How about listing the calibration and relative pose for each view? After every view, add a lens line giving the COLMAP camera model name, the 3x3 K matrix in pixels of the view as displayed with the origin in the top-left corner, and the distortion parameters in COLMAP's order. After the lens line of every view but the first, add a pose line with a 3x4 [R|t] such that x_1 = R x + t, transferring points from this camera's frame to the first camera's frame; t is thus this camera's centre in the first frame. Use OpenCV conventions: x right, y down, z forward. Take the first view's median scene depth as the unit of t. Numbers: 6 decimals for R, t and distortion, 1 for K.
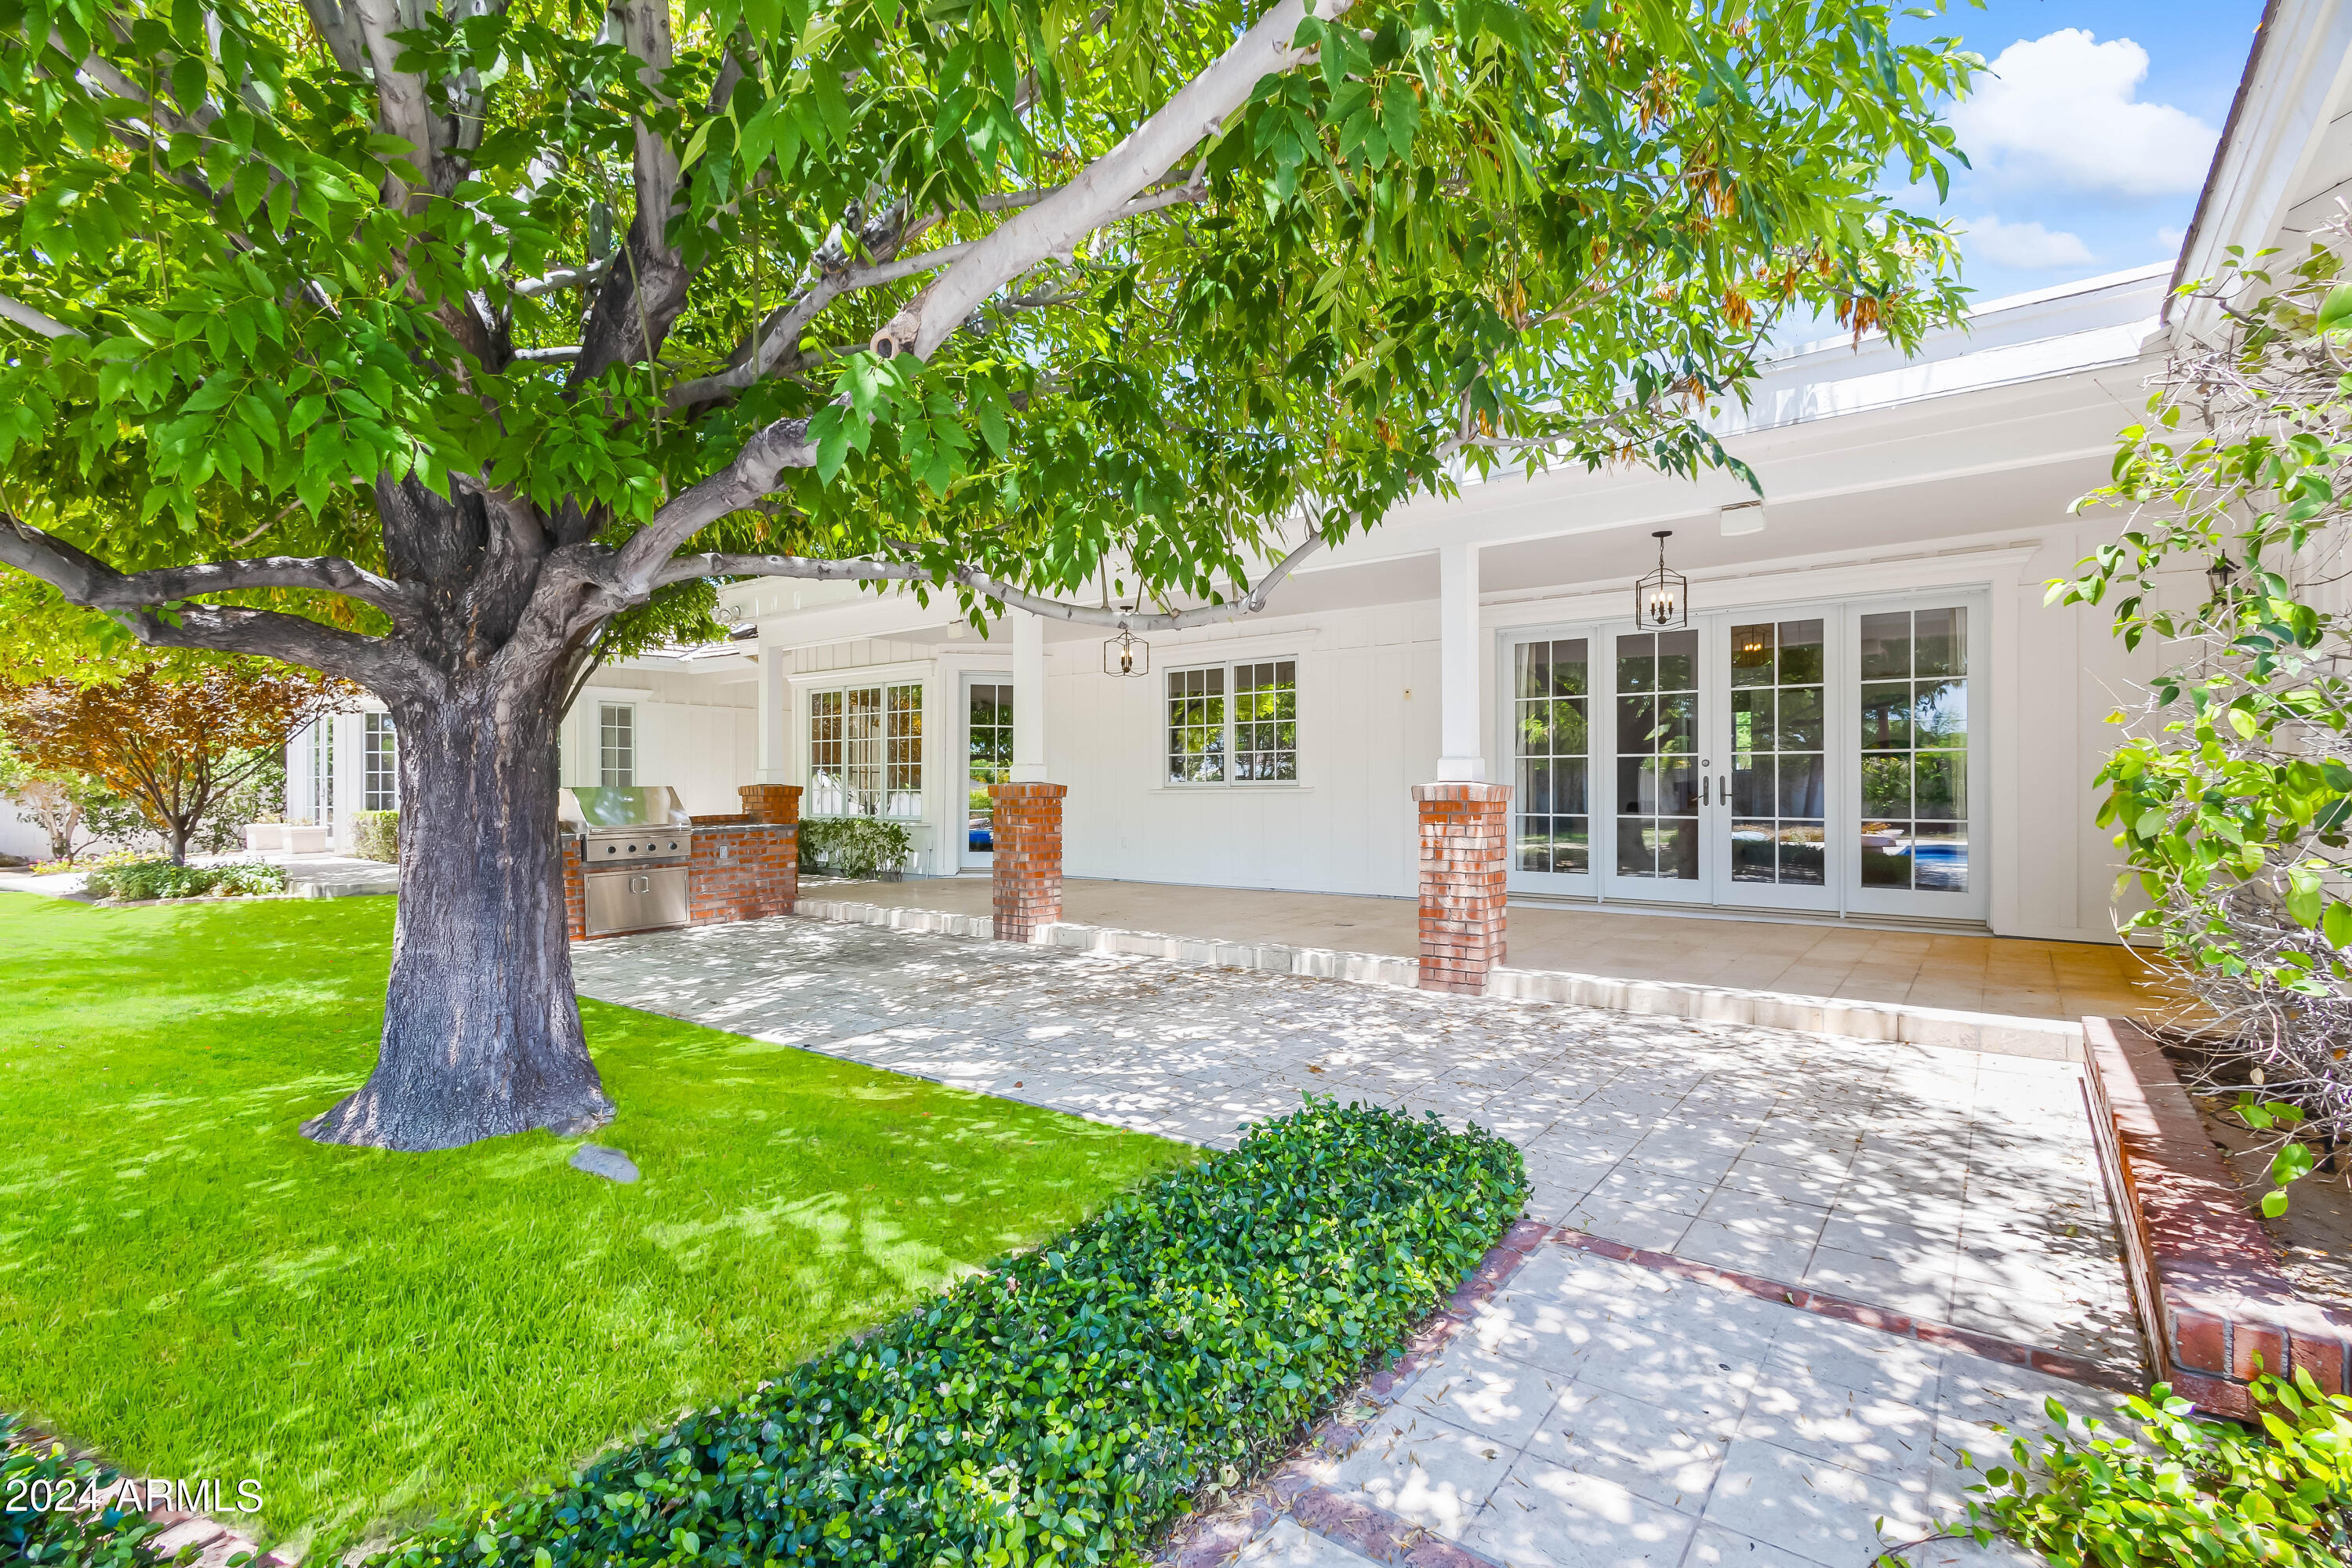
lens RADIAL K [[1084.3, 0, 1167.8], [0, 1084.3, 774.4], [0, 0, 1]] dist [0.001245, 0.000209]
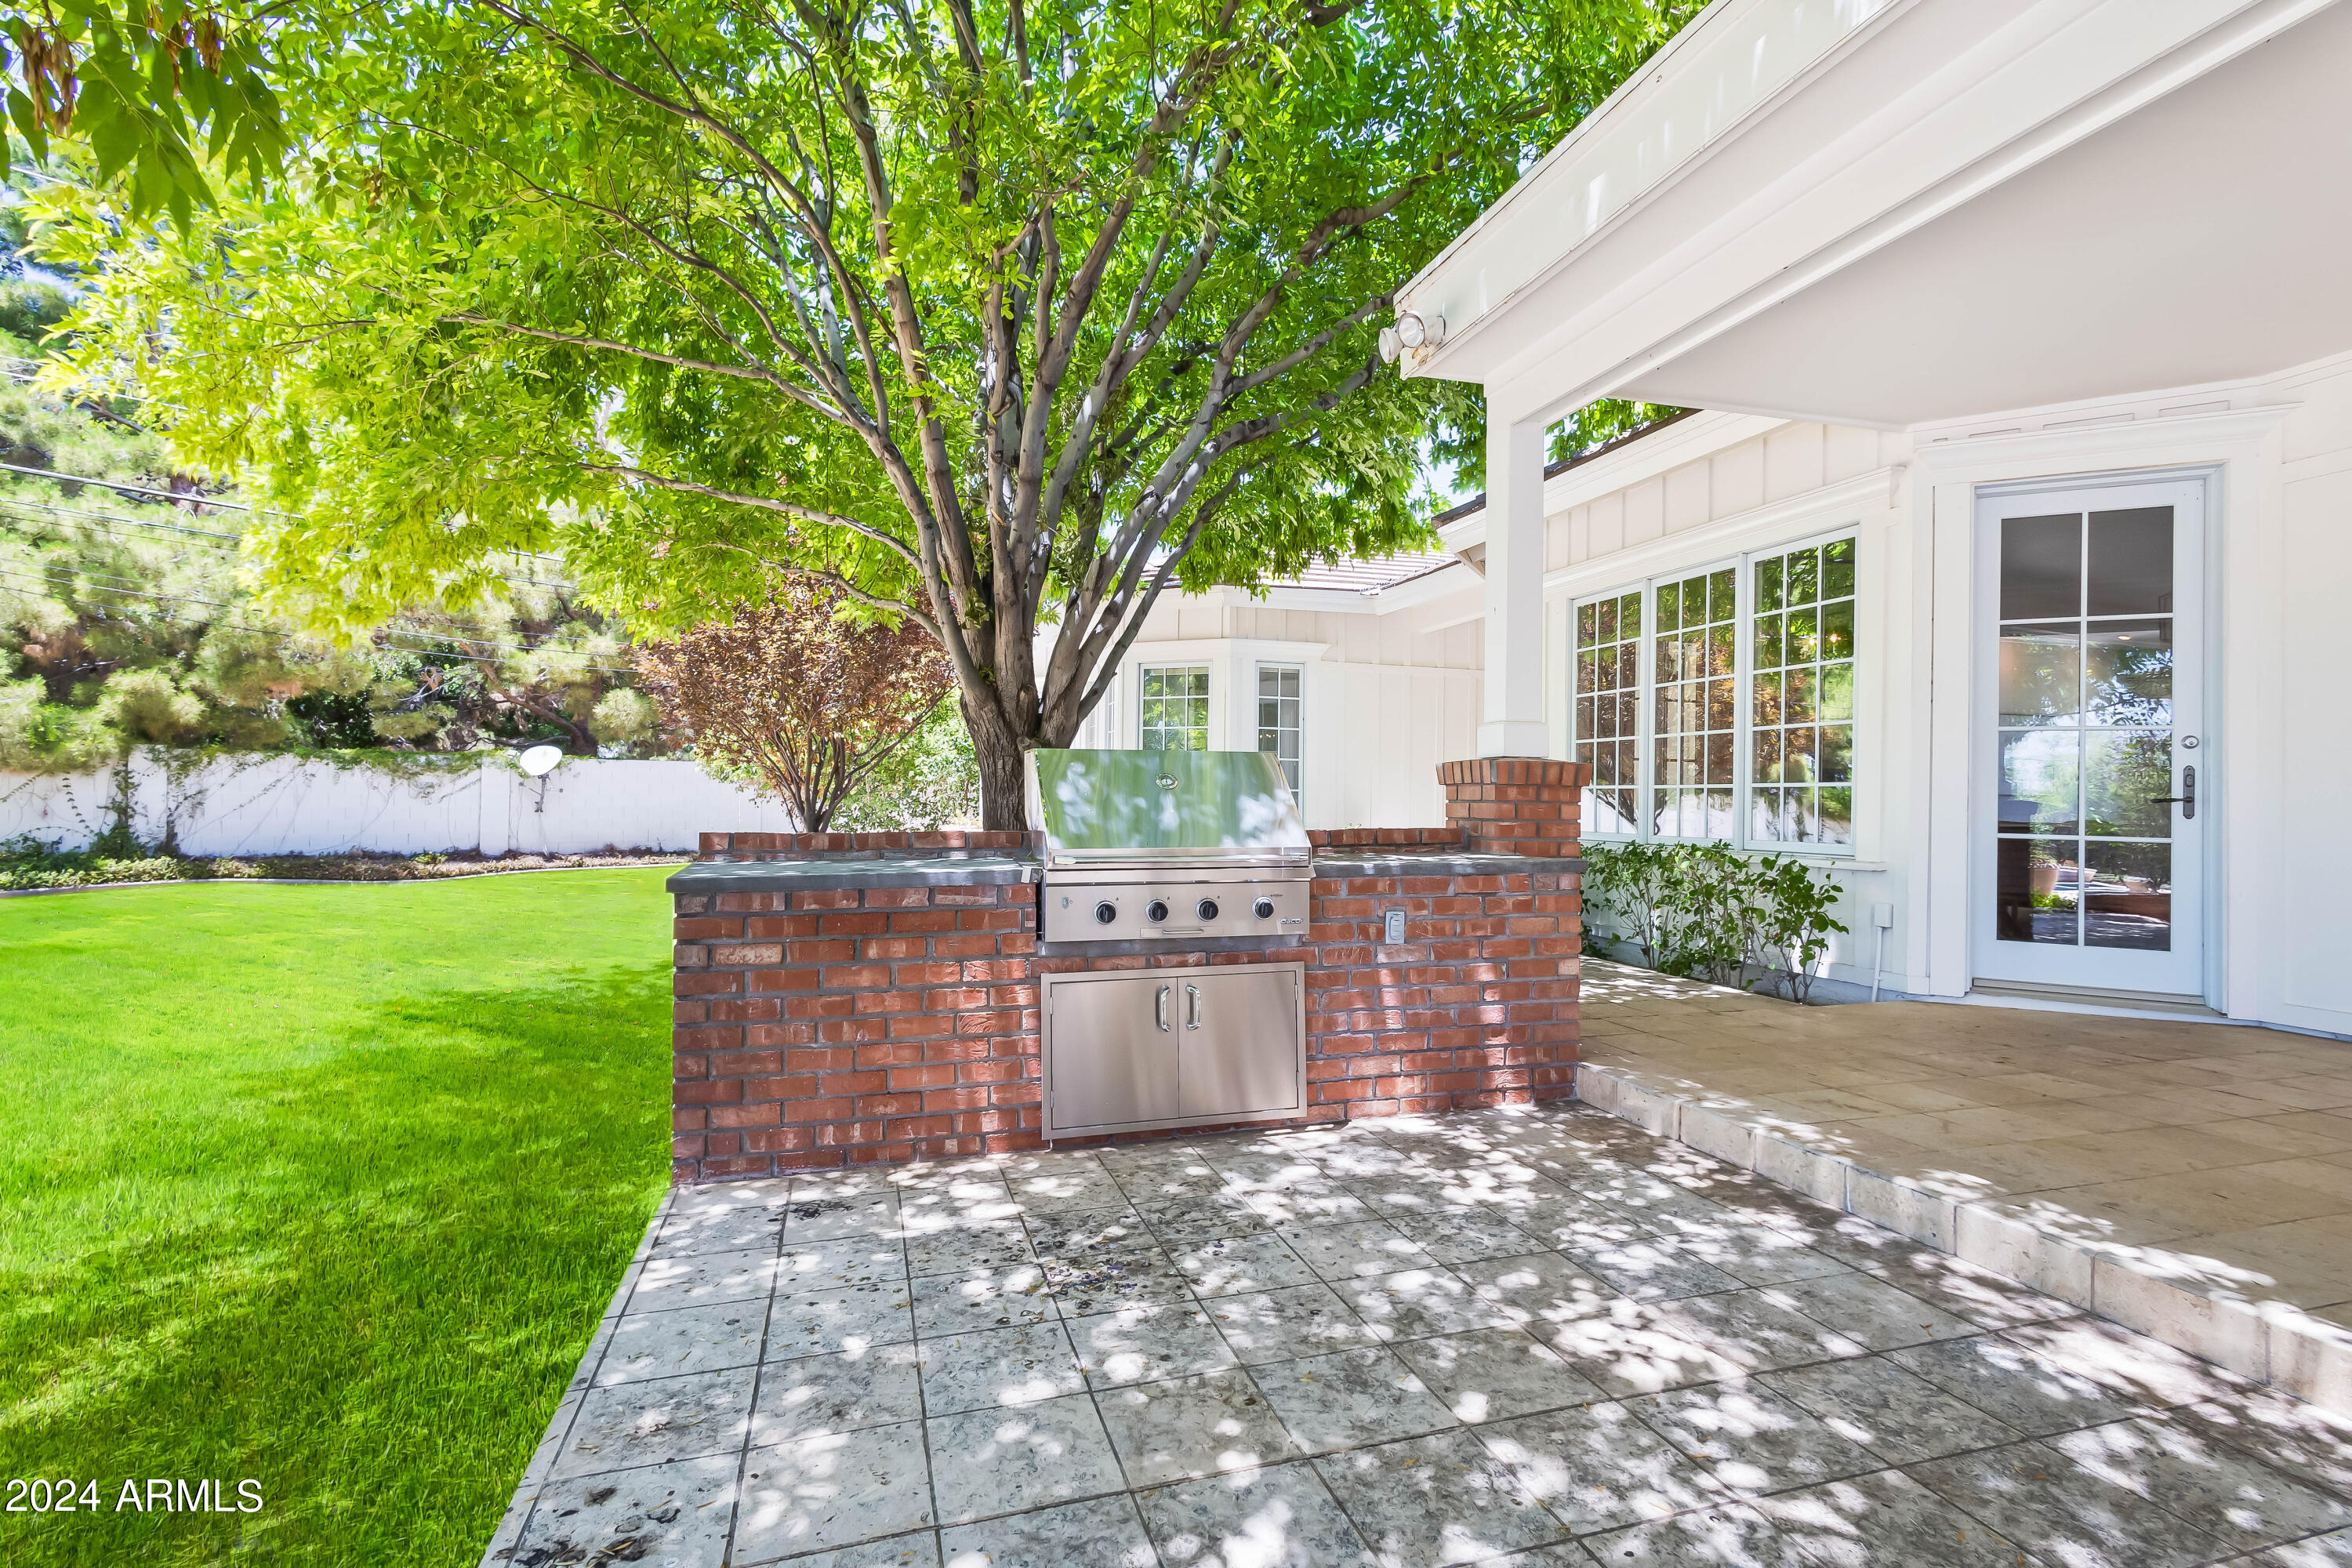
lens RADIAL K [[1112.7, 0, 1176.0], [0, 1112.7, 784.0], [0, 0, 1]] dist [0.001962, 0.000029]
pose [[0.813937, 0.004508, -0.580936, -0.220165], [-0.008995, 0.999948, -0.004844, 0.021850], [0.580884, 0.009169, 0.813935, 0.569671]]
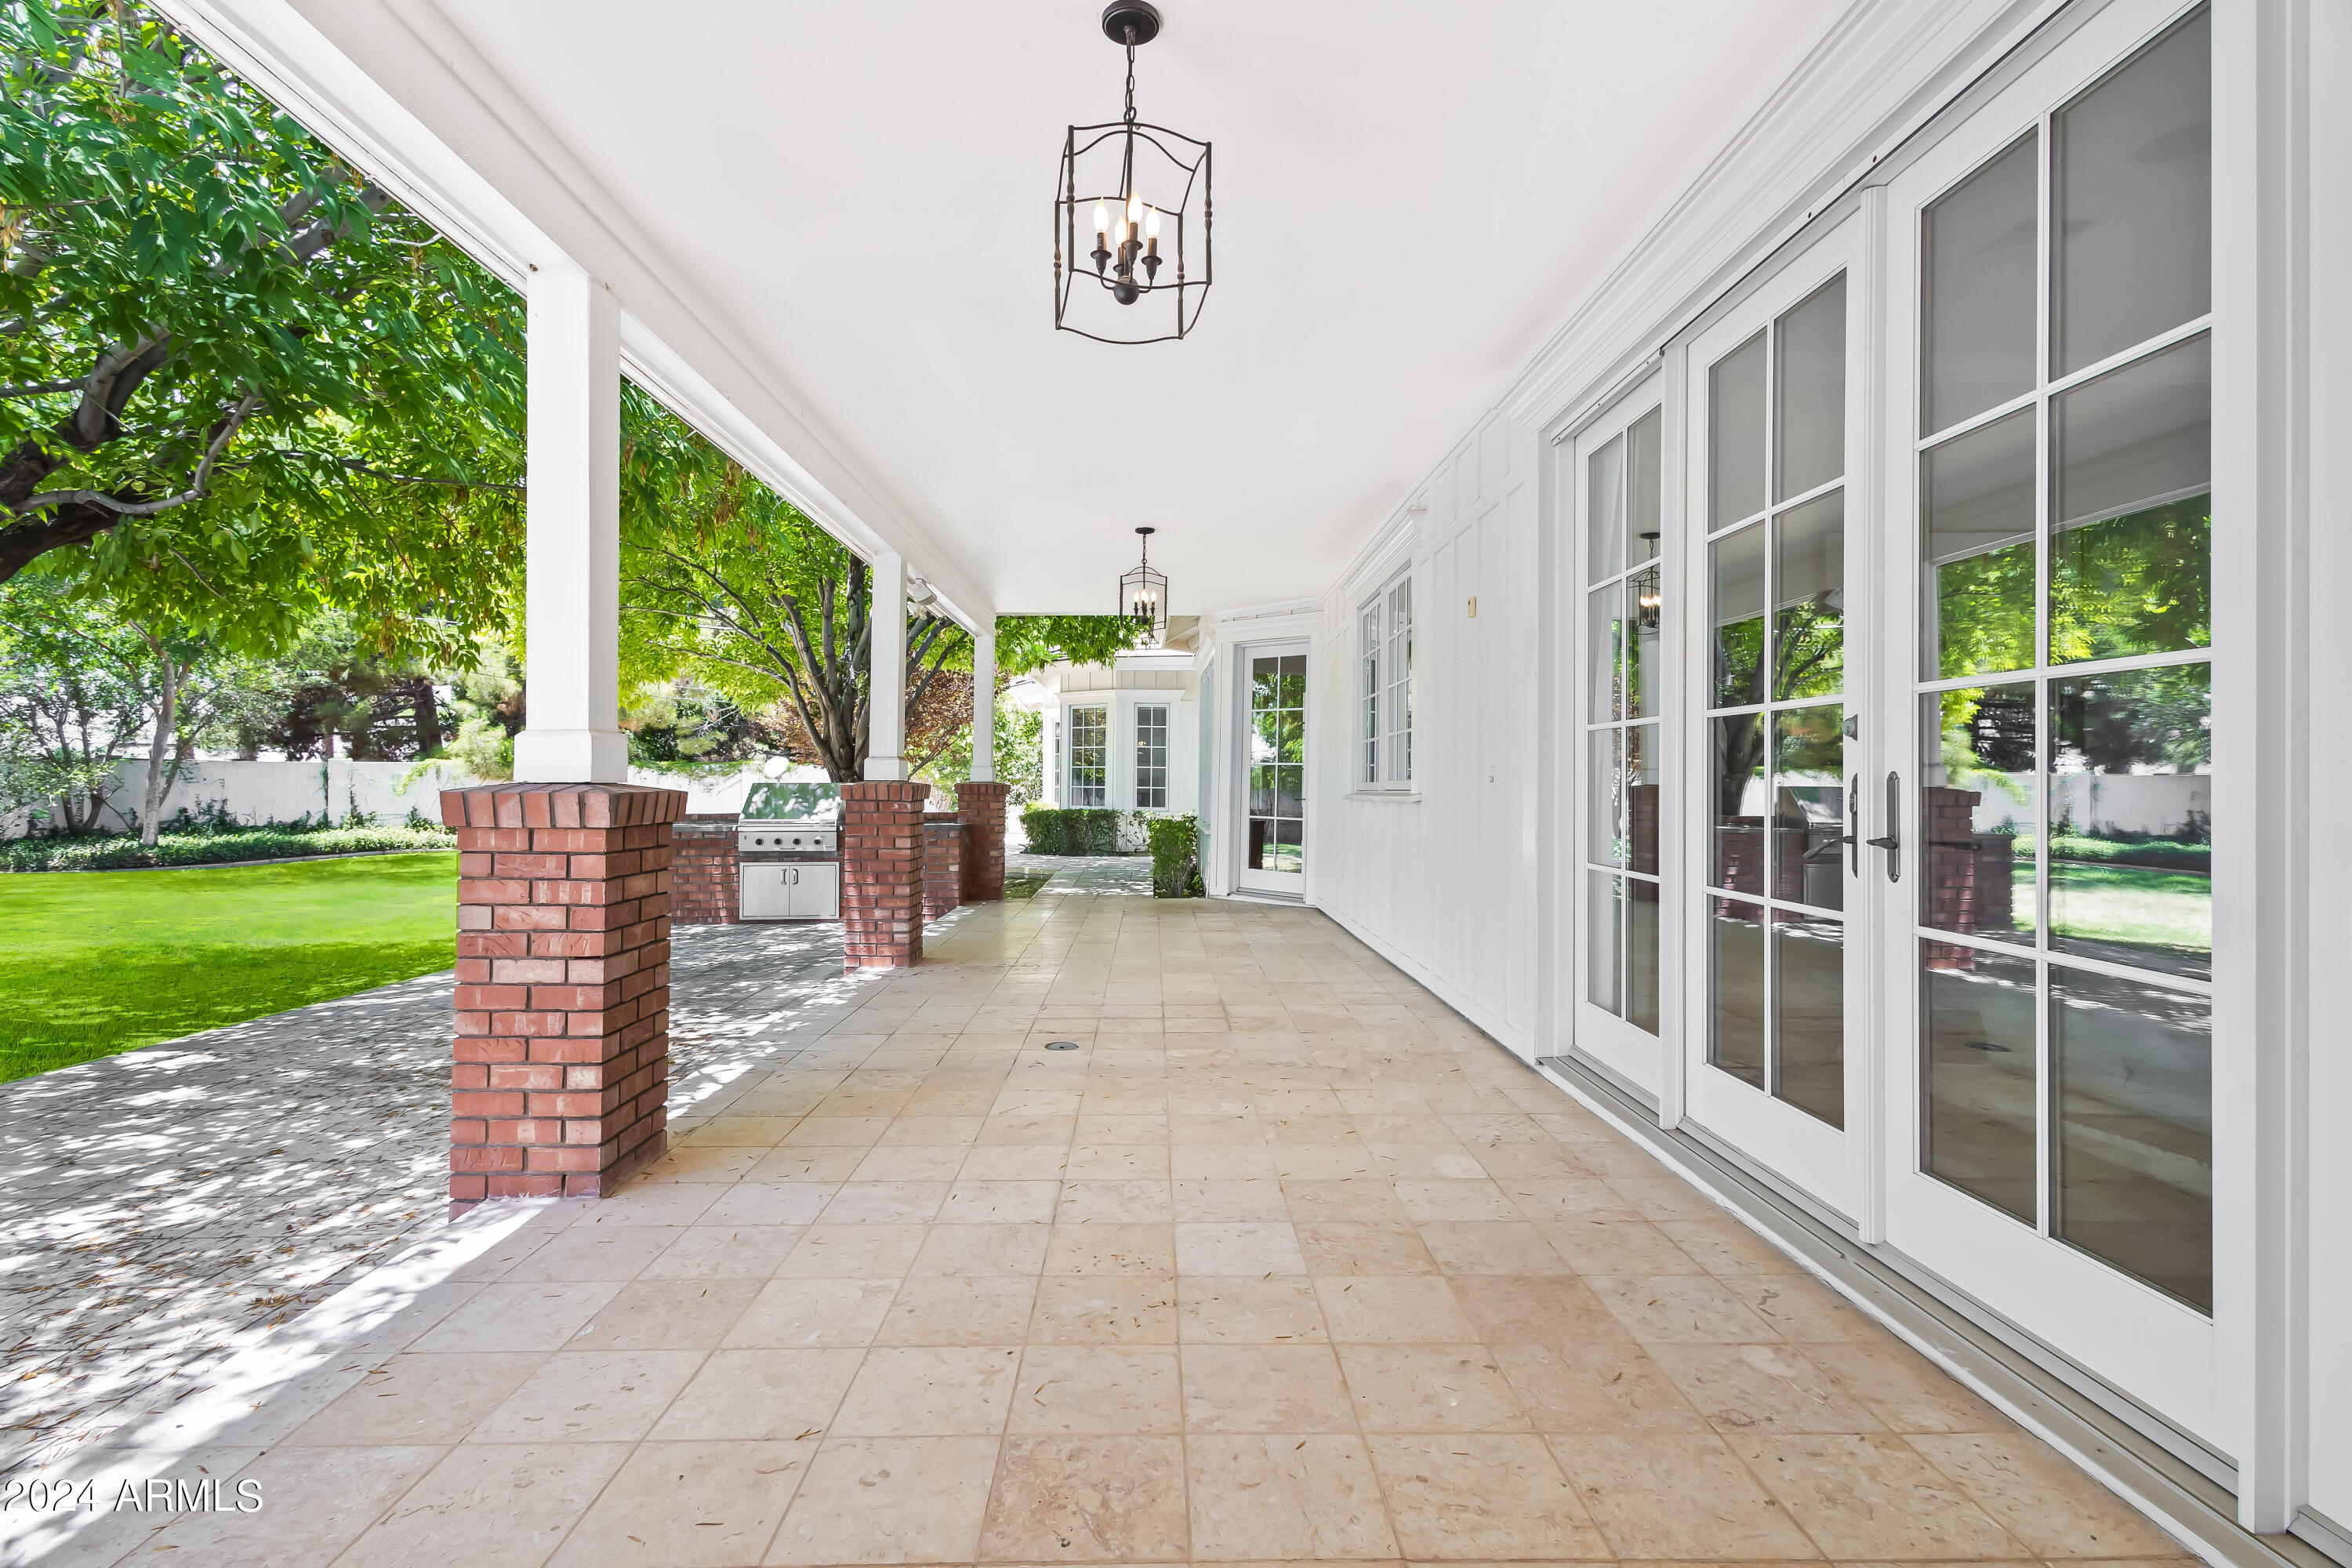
lens RADIAL K [[1084.3, 0, 1167.8], [0, 1084.3, 774.4], [0, 0, 1]] dist [0.001245, 0.000209]
pose [[0.631628, 0.001482, -0.775270, 0.461344], [-0.002043, 0.999998, 0.000246, 0.001774], [0.775269, 0.001429, 0.631630, 0.516436]]
